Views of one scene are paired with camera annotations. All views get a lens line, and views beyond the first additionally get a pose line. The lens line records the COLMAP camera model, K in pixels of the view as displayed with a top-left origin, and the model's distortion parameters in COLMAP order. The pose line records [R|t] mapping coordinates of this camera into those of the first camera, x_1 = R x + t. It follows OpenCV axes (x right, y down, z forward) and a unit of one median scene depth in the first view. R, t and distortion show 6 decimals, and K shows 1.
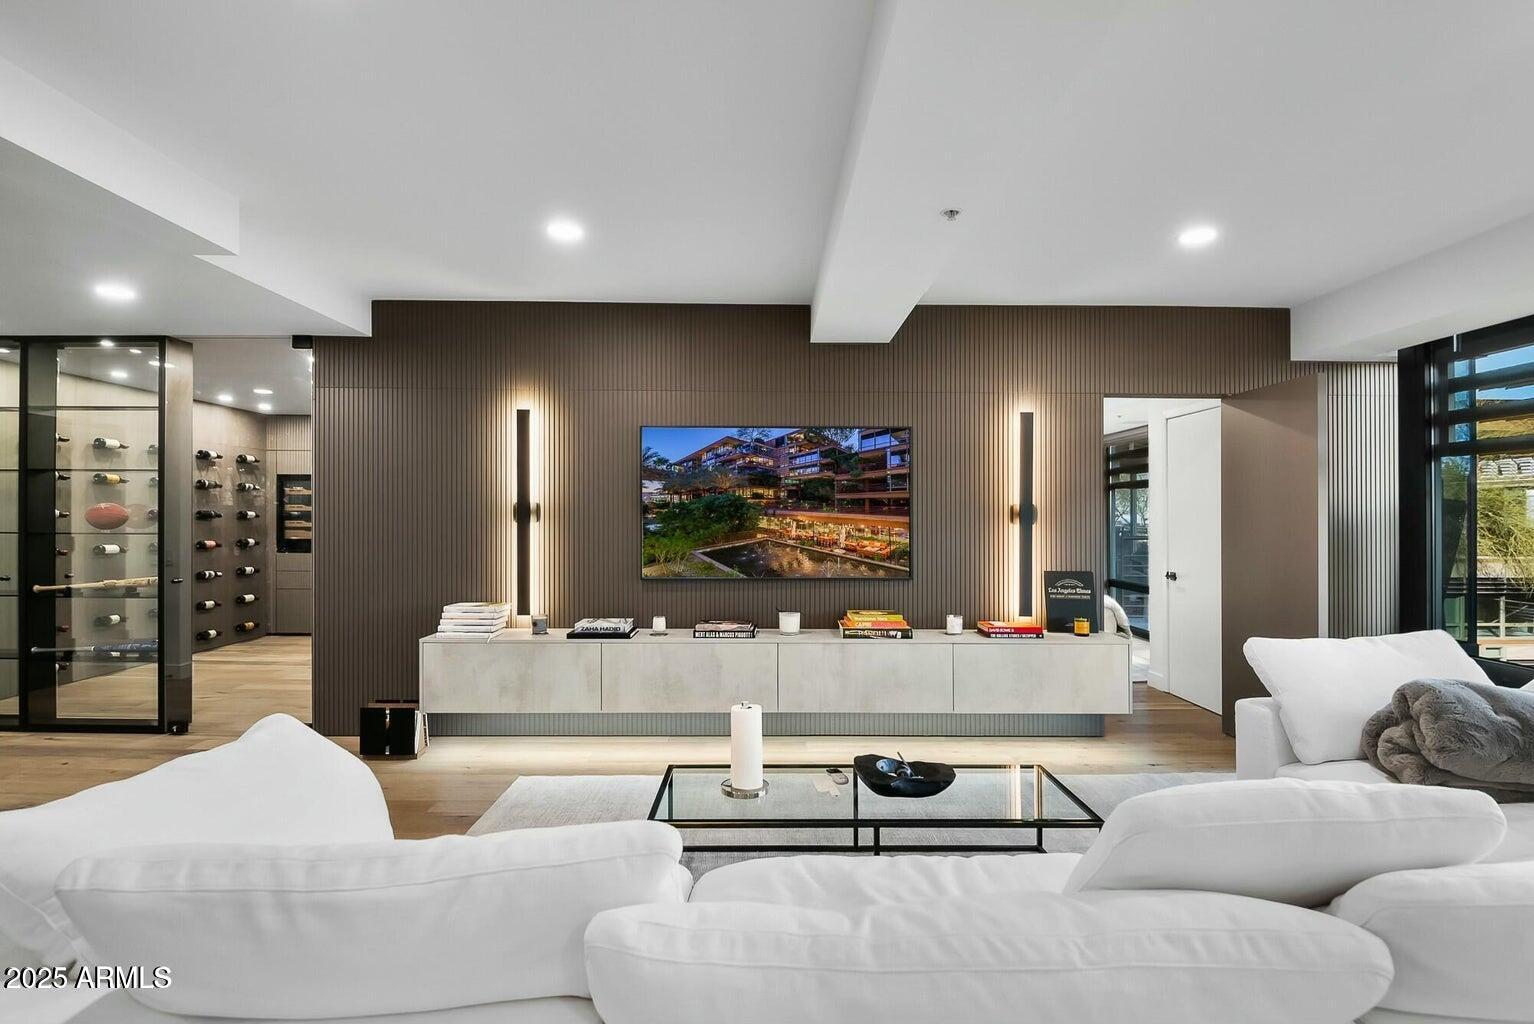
lens RADIAL K [[734.0, 0, 767.0], [0, 734.0, 512.0], [0, 0, 1]] dist [-0.000362, -0.000074]
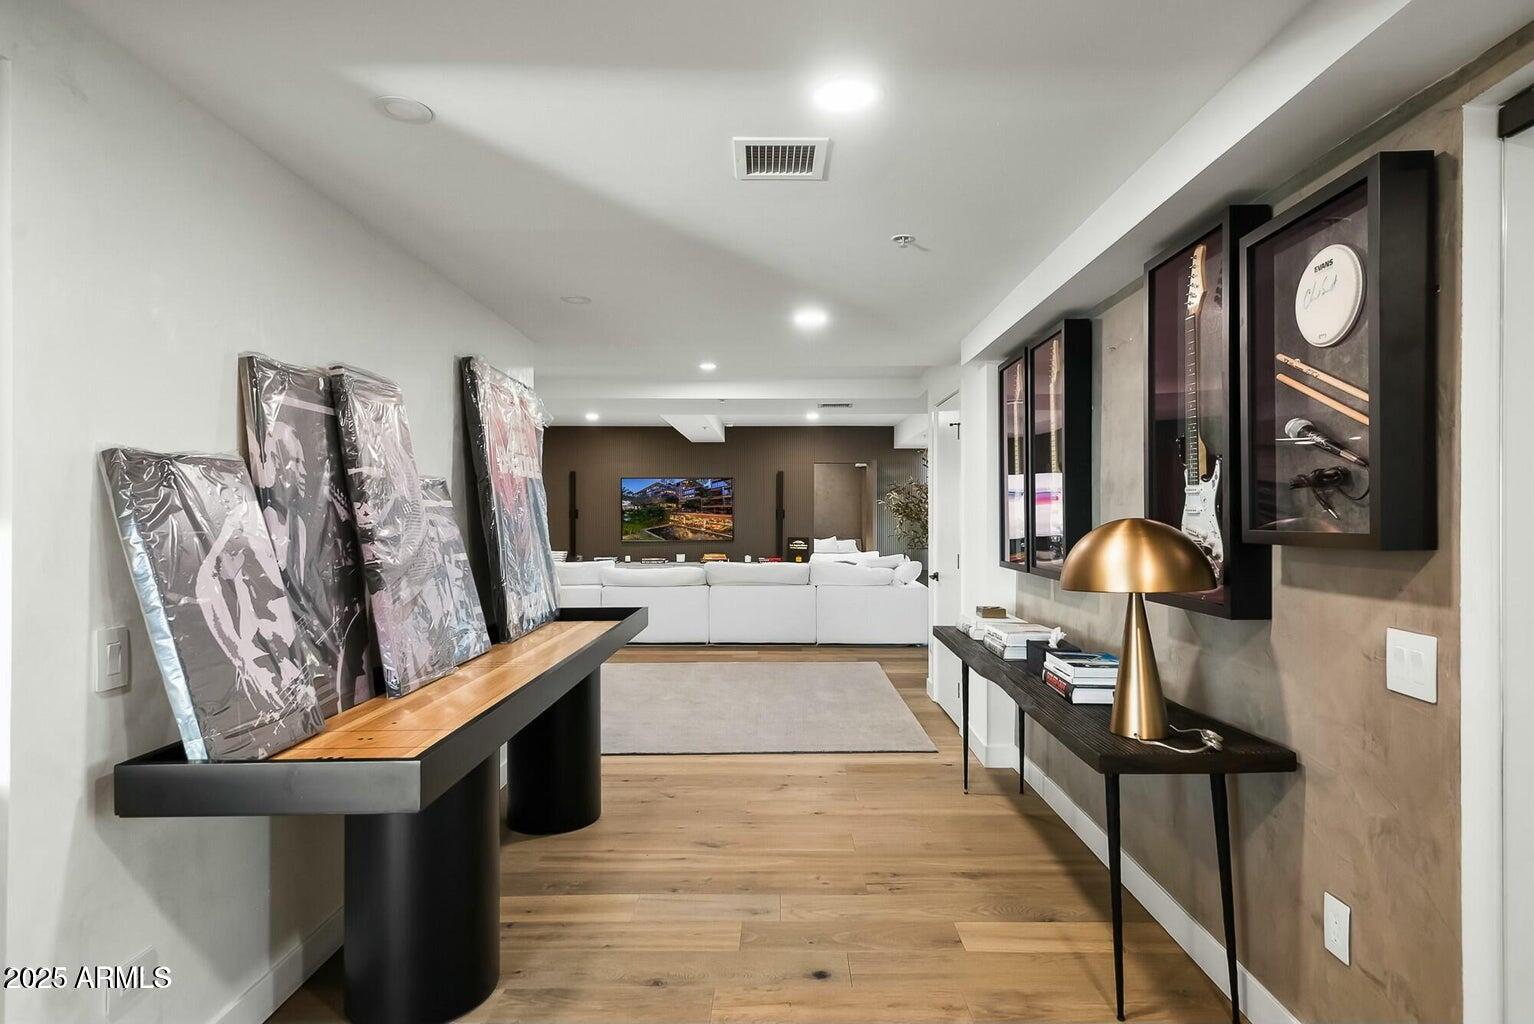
lens RADIAL K [[810.4, 0, 767.0], [0, 810.4, 512.0], [0, 0, 1]] dist [0.010219, 0.000071]
pose [[0.999814, -0.001429, -0.019208, 0.357391], [0.001483, 0.999995, 0.002752, -0.011006], [0.019204, -0.002780, 0.999812, -1.637793]]
